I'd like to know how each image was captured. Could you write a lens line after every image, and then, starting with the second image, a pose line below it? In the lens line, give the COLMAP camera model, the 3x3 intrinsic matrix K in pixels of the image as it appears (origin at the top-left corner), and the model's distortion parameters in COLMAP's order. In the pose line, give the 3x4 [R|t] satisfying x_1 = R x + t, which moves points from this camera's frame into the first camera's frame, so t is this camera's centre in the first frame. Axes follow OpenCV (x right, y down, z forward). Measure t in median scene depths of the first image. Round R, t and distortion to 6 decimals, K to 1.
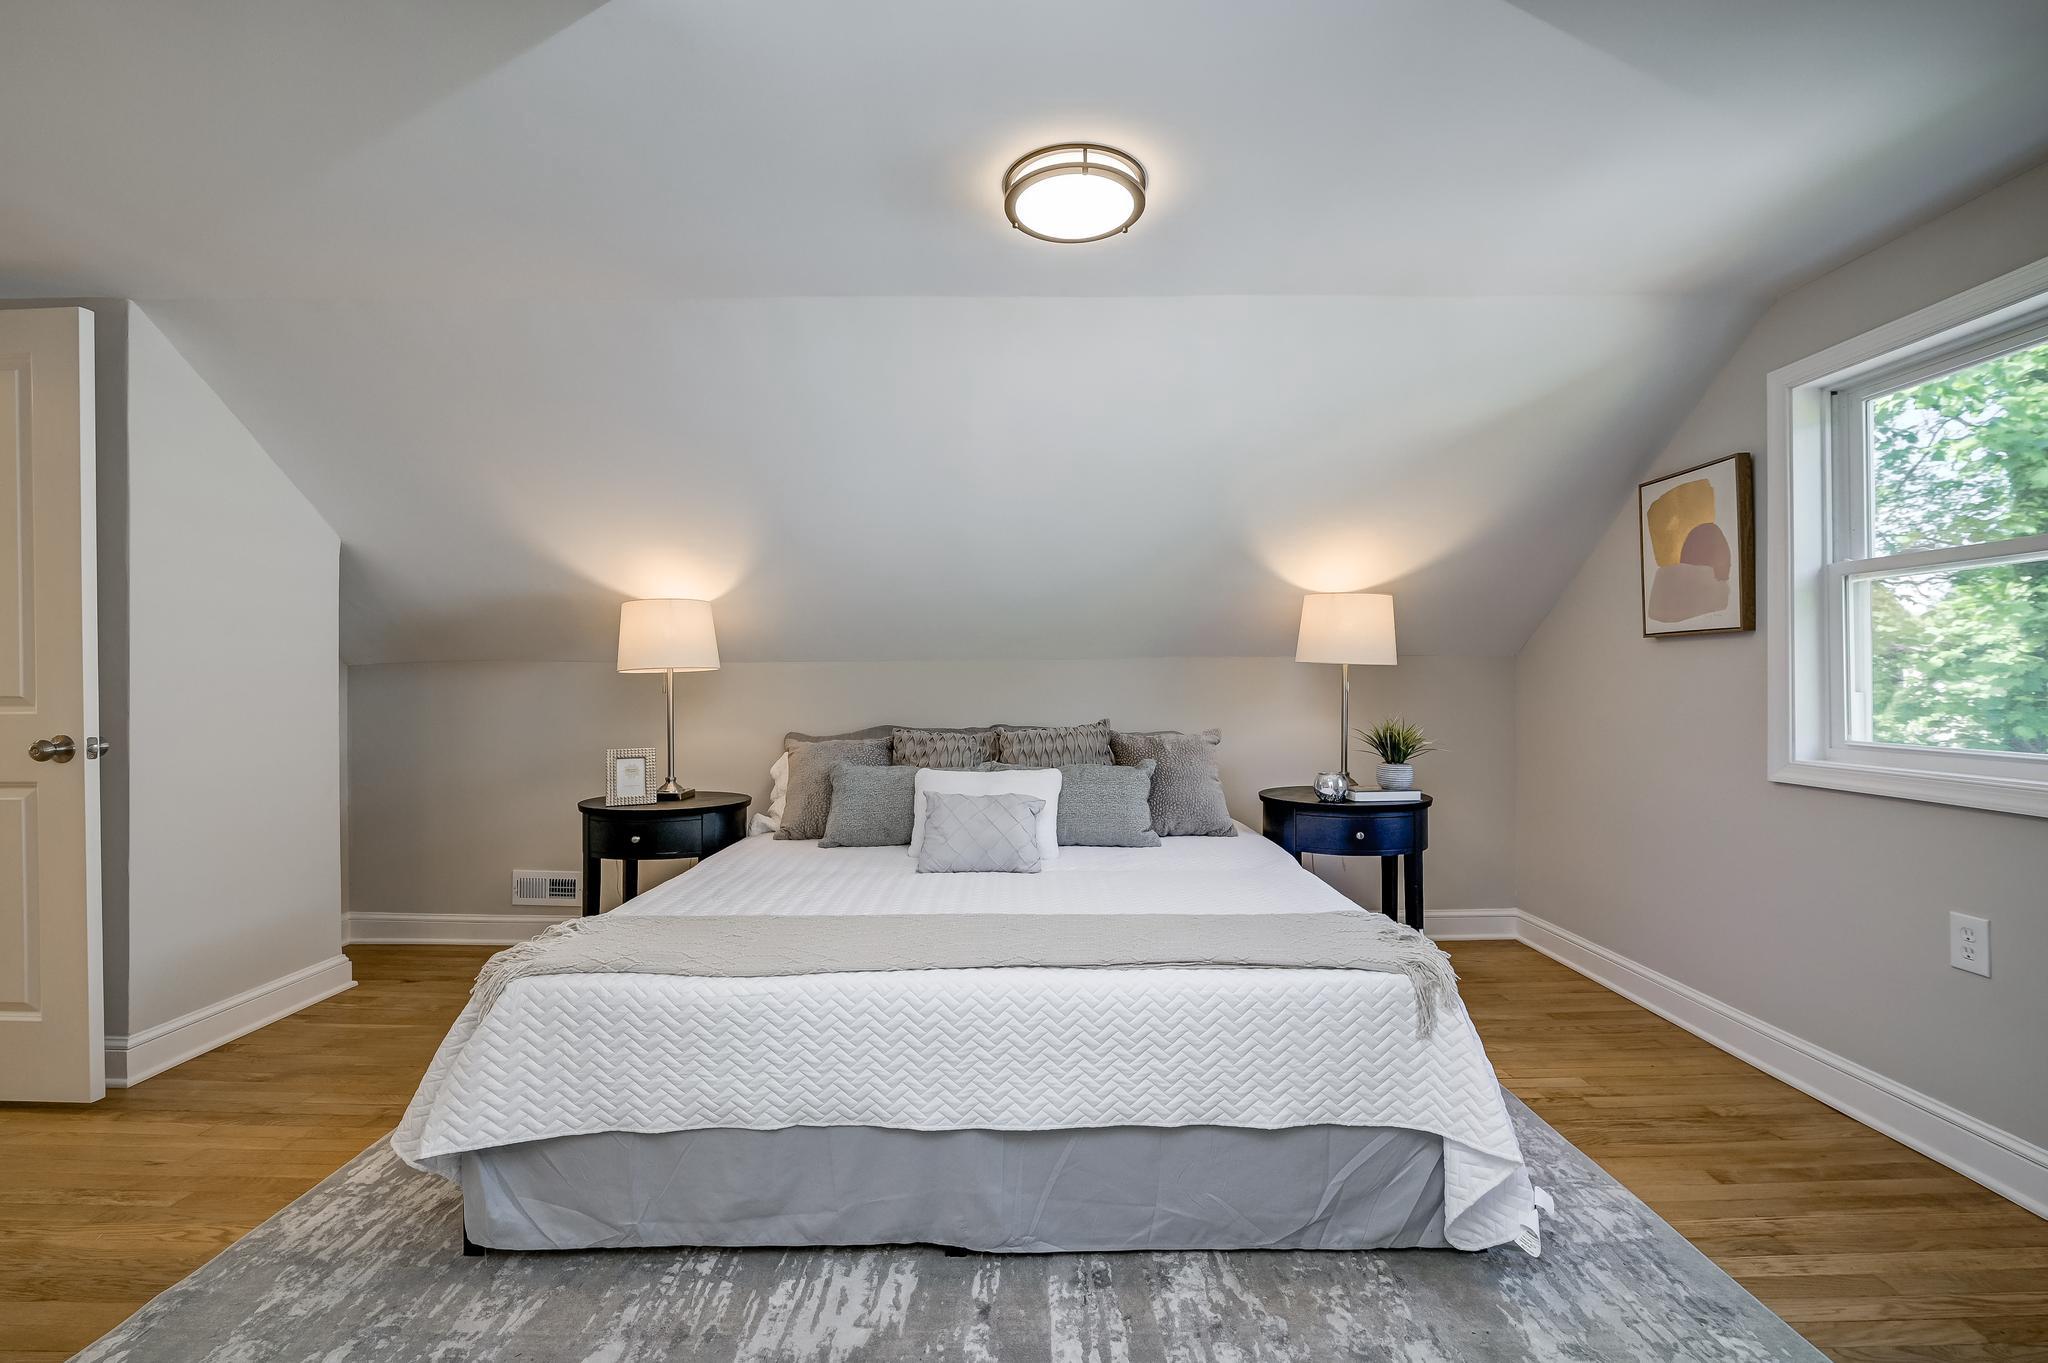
lens RADIAL K [[873.3, 0, 1027.1], [0, 873.3, 682.3], [0, 0, 1]] dist [-0.000435, -0.000375]
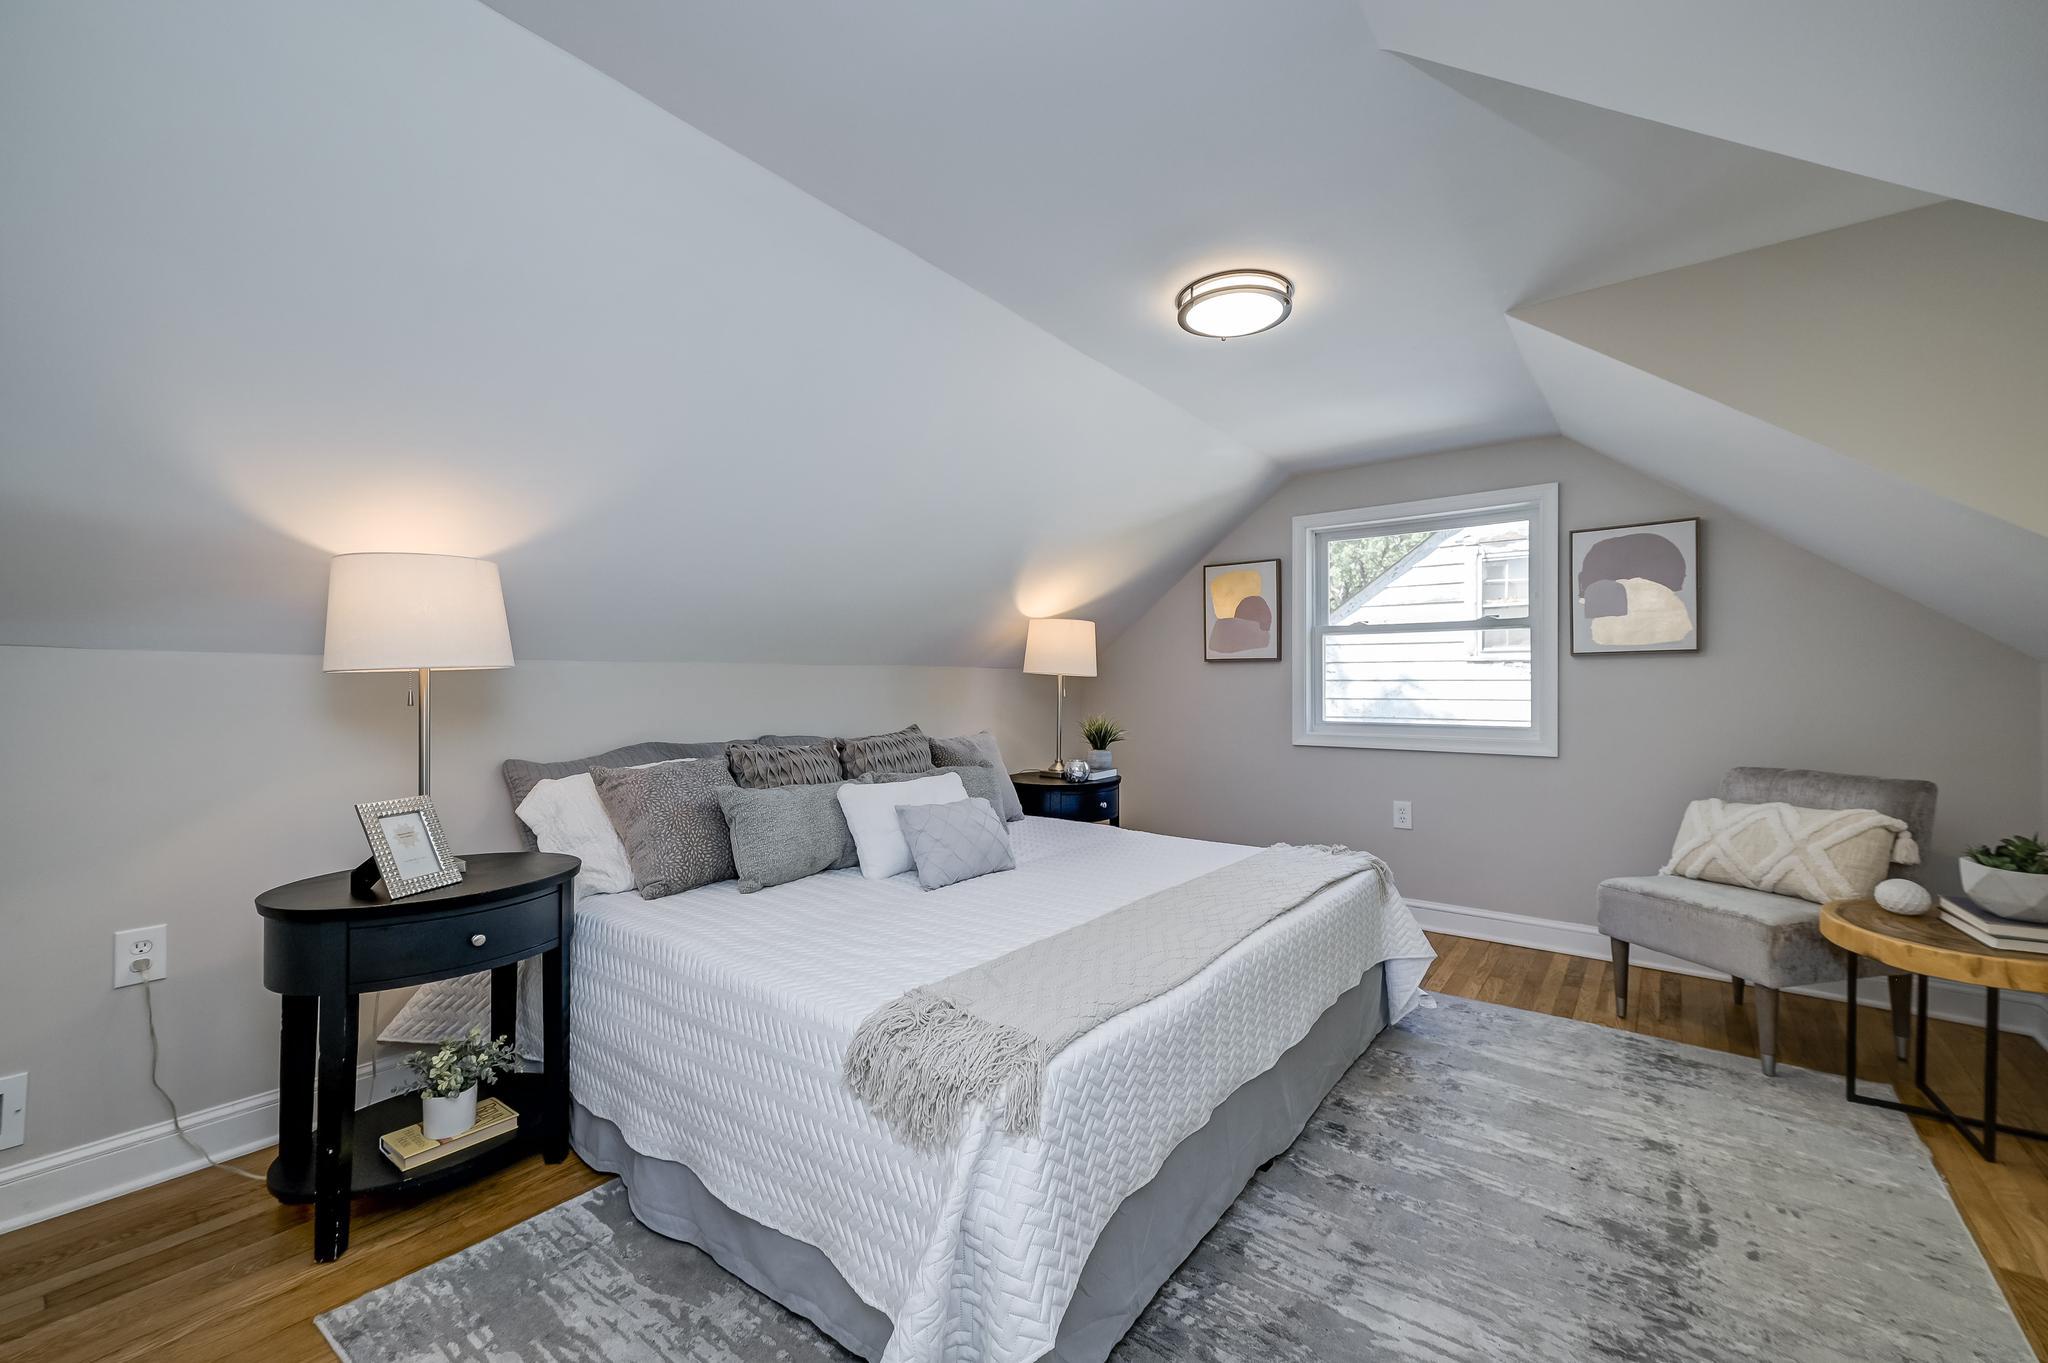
lens RADIAL K [[841.7, 0, 1024.1], [0, 841.7, 682.0], [0, 0, 1]] dist [0.012982, 0.000191]
pose [[0.605379, 0.008209, 0.795895, -0.681090], [-0.000830, 0.999953, -0.009683, 0.001219], [-0.795937, 0.005201, 0.605357, 0.315060]]
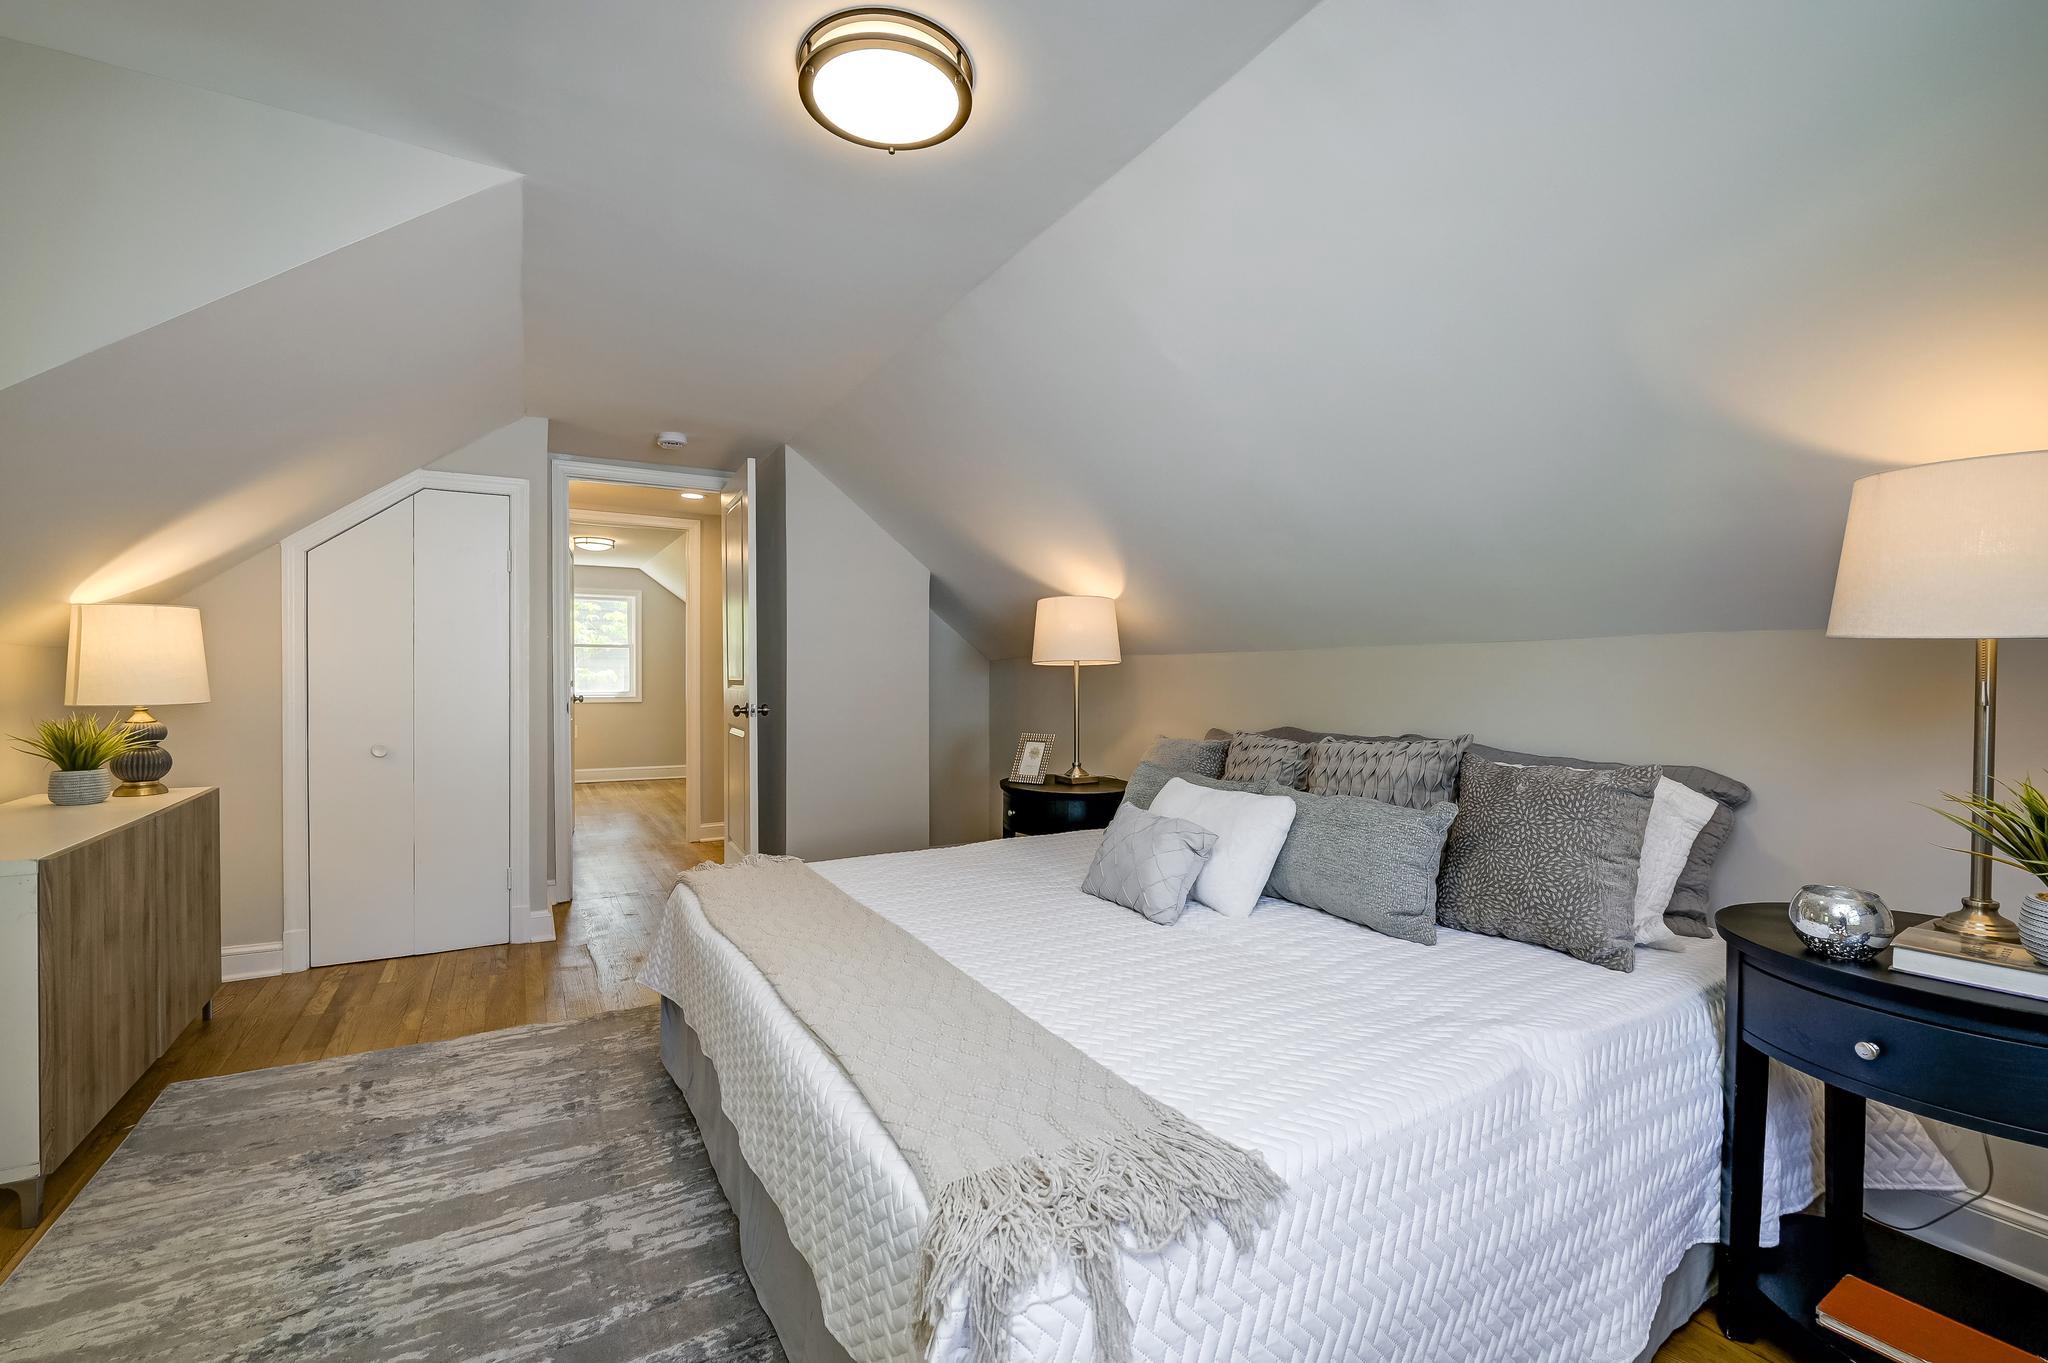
lens RADIAL K [[873.3, 0, 1034.9], [0, 873.3, 688.8], [0, 0, 1]] dist [-0.000435, -0.000375]
pose [[0.506190, 0.019843, -0.862193, 0.525955], [-0.003419, 0.999774, 0.021002, -0.005518], [0.862415, -0.007683, 0.506144, 0.441083]]
